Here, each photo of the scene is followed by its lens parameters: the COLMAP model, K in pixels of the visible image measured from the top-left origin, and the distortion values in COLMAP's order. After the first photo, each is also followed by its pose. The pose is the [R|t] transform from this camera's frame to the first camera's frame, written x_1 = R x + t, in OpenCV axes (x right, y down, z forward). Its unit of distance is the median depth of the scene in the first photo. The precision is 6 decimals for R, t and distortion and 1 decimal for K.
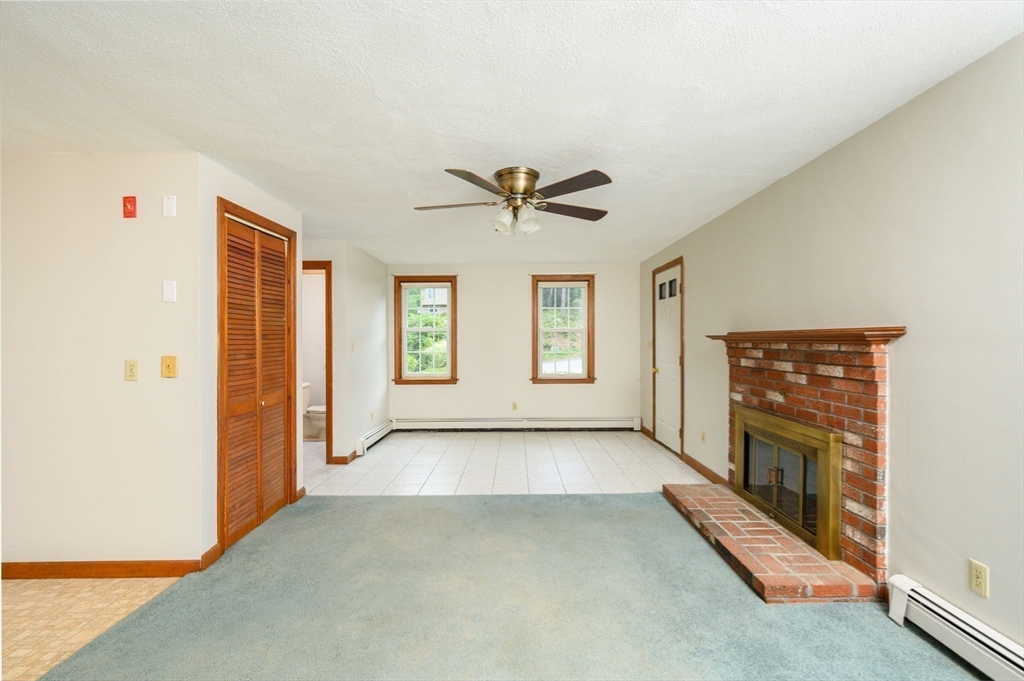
lens RADIAL K [[450.9, 0, 518.6], [0, 450.9, 344.6], [0, 0, 1]] dist [0.000999, -0.000138]
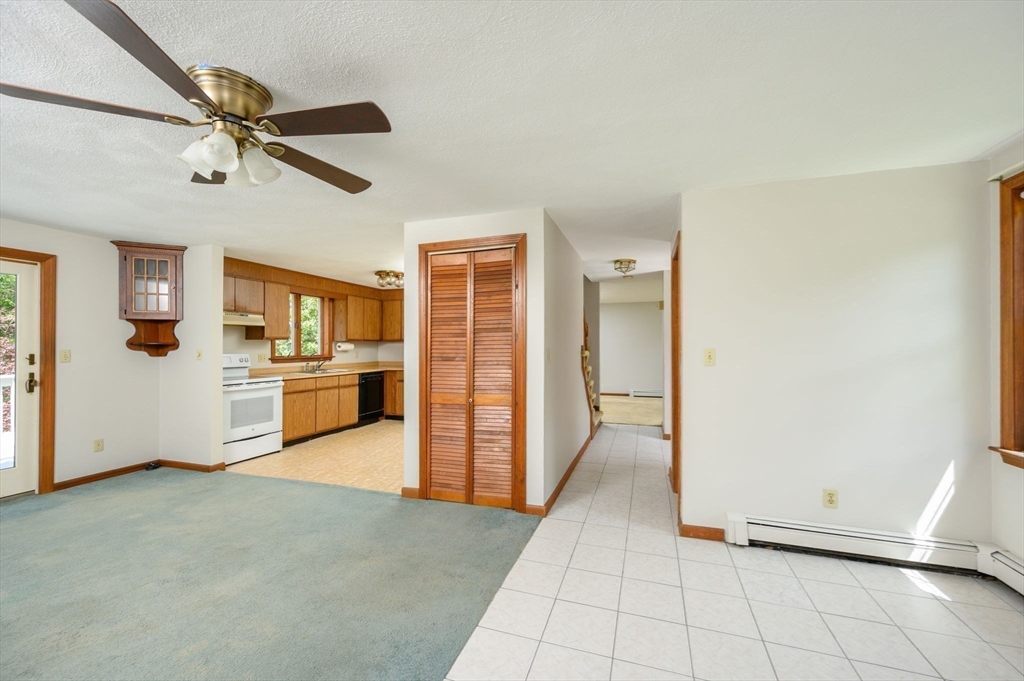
lens RADIAL K [[403.7, 0, 512.9], [0, 403.7, 345.0], [0, 0, 1]] dist [-0.003272, 0.000255]
pose [[-0.322989, 0.002586, -0.946399, 0.390973], [-0.010373, 0.999927, 0.006273, -0.021397], [0.946346, 0.011843, -0.322939, 1.487262]]
